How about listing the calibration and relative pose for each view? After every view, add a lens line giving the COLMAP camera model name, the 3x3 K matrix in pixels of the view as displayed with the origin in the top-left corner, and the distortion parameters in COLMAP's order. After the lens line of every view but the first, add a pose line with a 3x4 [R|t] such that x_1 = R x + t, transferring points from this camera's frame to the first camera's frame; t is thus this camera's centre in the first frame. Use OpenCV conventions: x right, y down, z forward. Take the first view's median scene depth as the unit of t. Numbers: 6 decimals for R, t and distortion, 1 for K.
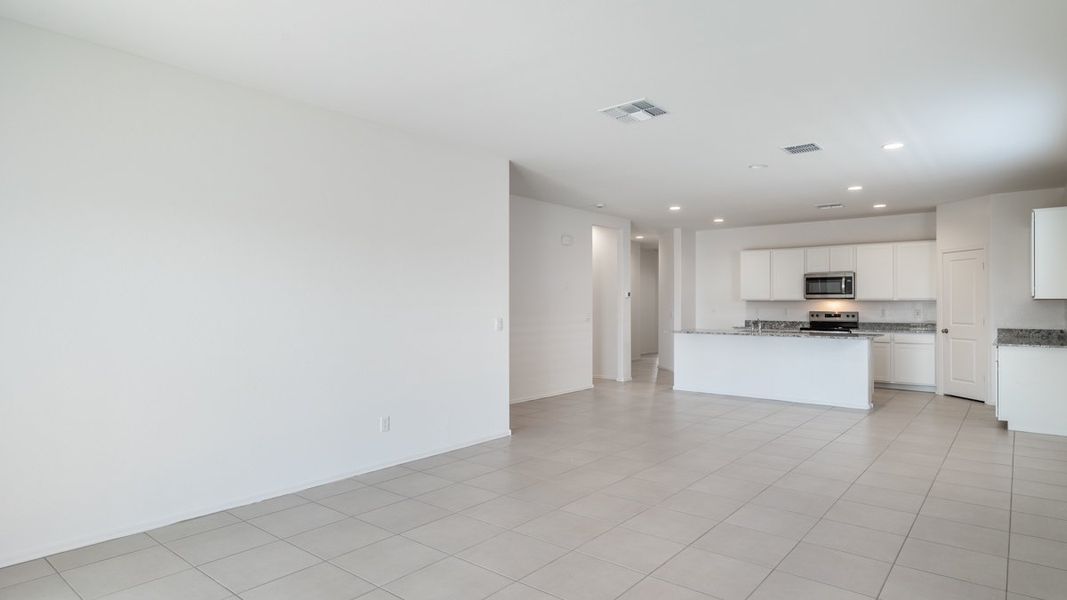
lens RADIAL K [[587.4, 0, 533.2], [0, 587.4, 308.9], [0, 0, 1]] dist [-0.001480, 0.001232]
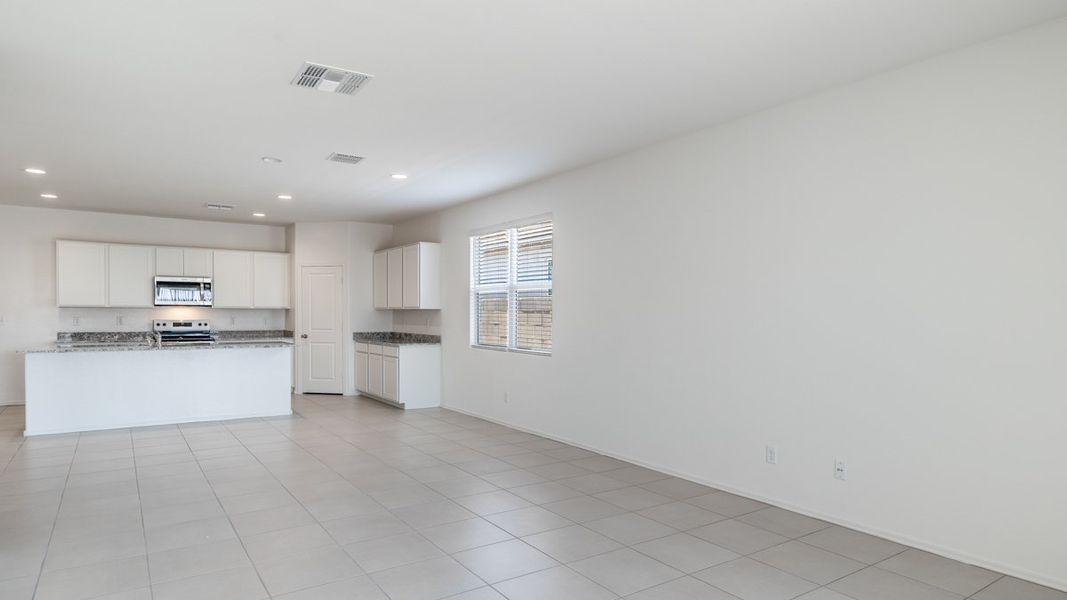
lens RADIAL K [[619.0, 0, 534.7], [0, 619.0, 329.9], [0, 0, 1]] dist [-0.000747, -0.000710]
pose [[0.283446, -0.024835, 0.958667, -0.280672], [0.002637, 0.999681, 0.025118, -0.002726], [-0.958985, -0.004592, 0.283421, 0.227831]]
